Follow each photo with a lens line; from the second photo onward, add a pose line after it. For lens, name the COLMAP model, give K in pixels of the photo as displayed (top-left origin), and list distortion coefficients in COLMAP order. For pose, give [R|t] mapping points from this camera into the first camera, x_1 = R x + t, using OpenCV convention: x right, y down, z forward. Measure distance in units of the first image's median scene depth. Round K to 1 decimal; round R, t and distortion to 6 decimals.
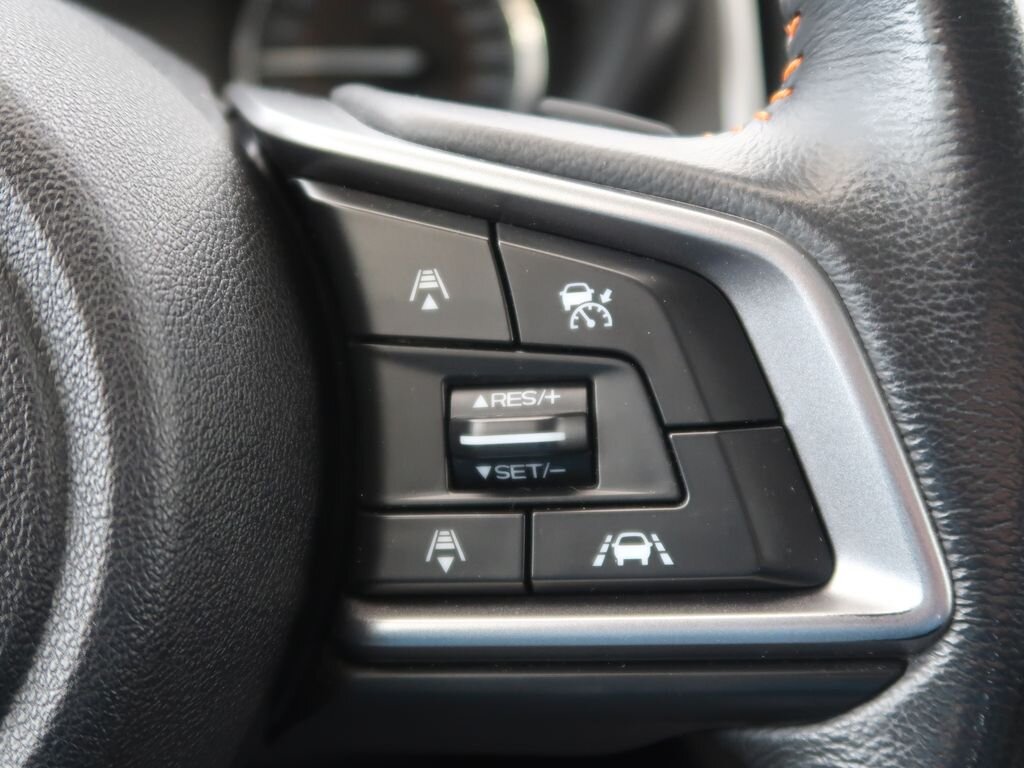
lens RADIAL K [[1168.5, 0, 512.0], [0, 1168.5, 384.0], [0, 0, 1]] dist [-0.009607, -0.017928]
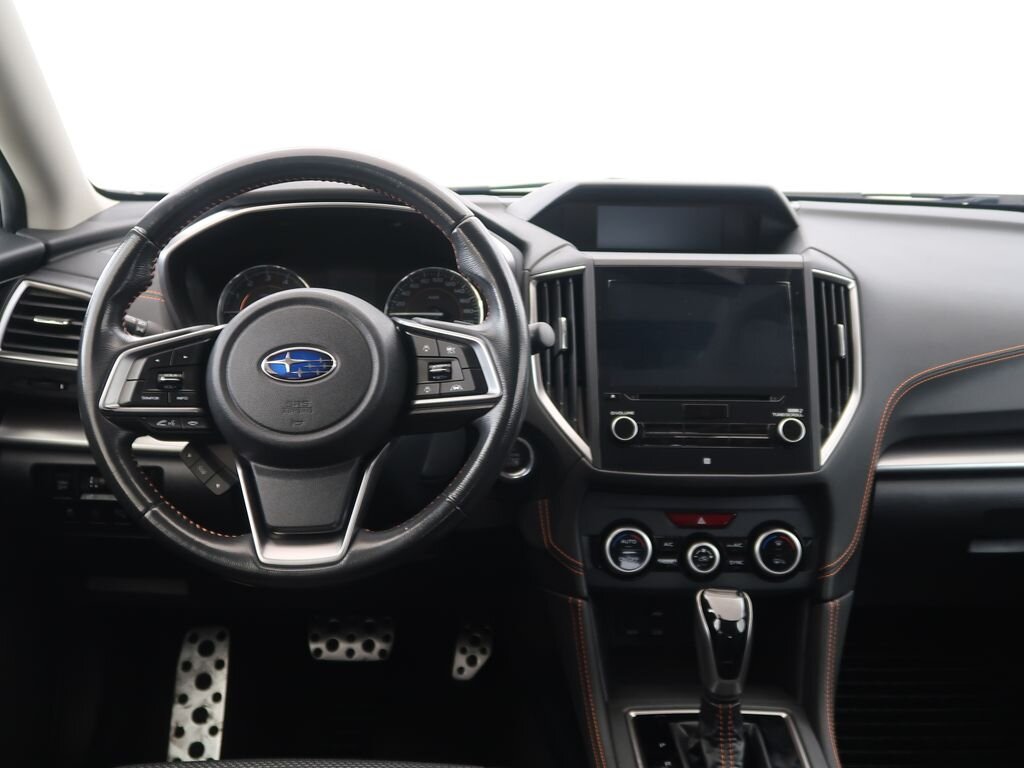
lens RADIAL K [[1168.5, 0, 512.0], [0, 1168.5, 384.0], [0, 0, 1]] dist [-0.009607, -0.017928]
pose [[0.997508, 0.008739, -0.070004, 0.822588], [-0.023536, 0.976671, -0.213447, 1.425582], [0.066506, 0.214563, 0.974443, -4.996817]]
